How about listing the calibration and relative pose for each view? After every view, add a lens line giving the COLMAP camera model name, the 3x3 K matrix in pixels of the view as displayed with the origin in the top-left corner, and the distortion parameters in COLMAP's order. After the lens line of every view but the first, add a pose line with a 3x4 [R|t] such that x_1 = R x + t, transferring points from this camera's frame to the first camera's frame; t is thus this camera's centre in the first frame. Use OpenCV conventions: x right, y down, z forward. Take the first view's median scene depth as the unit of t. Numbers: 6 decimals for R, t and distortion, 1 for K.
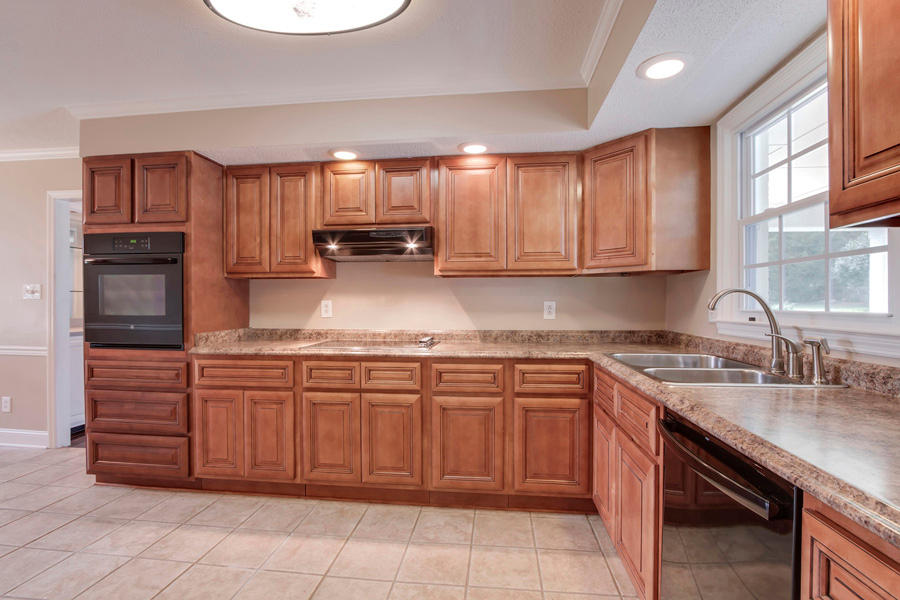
lens RADIAL K [[428.9, 0, 442.4], [0, 428.9, 303.1], [0, 0, 1]] dist [-0.009293, 0.000969]
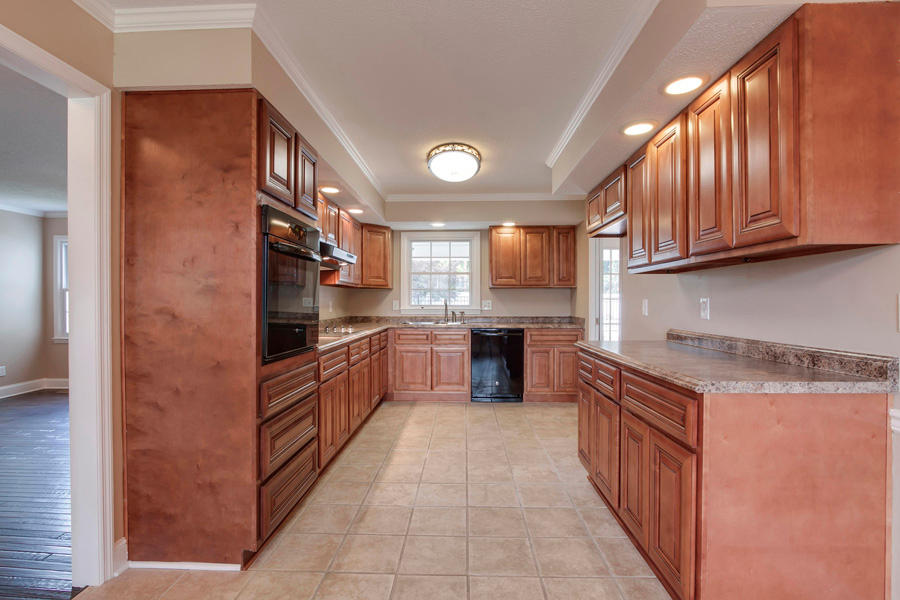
lens RADIAL K [[428.9, 0, 448.4], [0, 428.9, 300.5], [0, 0, 1]] dist [-0.009293, 0.000969]
pose [[-0.088265, 0.000550, 0.996097, -1.706078], [0.000510, 1.000000, -0.000507, -0.008258], [-0.996097, 0.000464, -0.088265, 0.816045]]
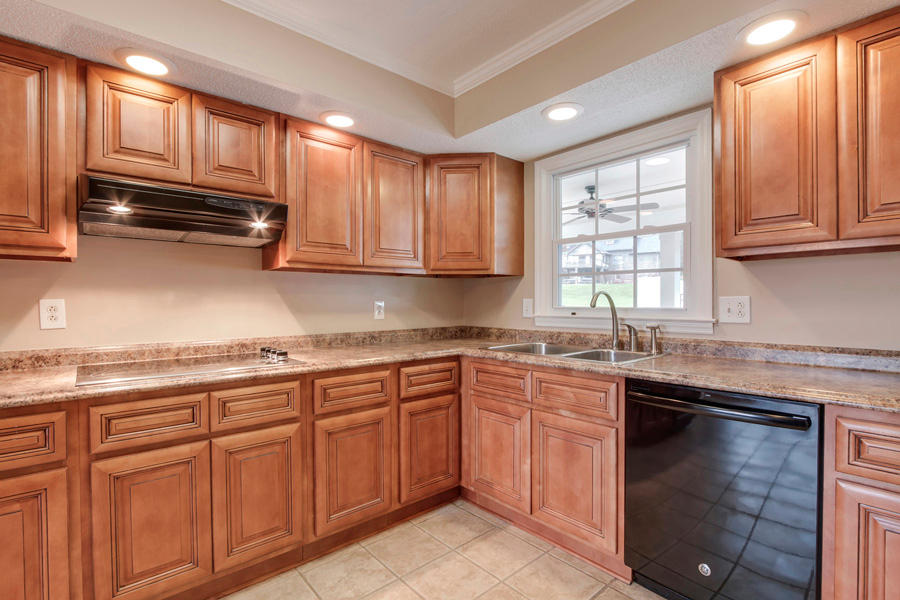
lens RADIAL K [[428.9, 0, 447.0], [0, 428.9, 303.6], [0, 0, 1]] dist [-0.009293, 0.000969]
pose [[0.668363, -0.004559, 0.743821, -0.432587], [0.002548, 0.999989, 0.003840, -0.001135], [-0.743831, -0.000671, 0.668367, 0.286387]]
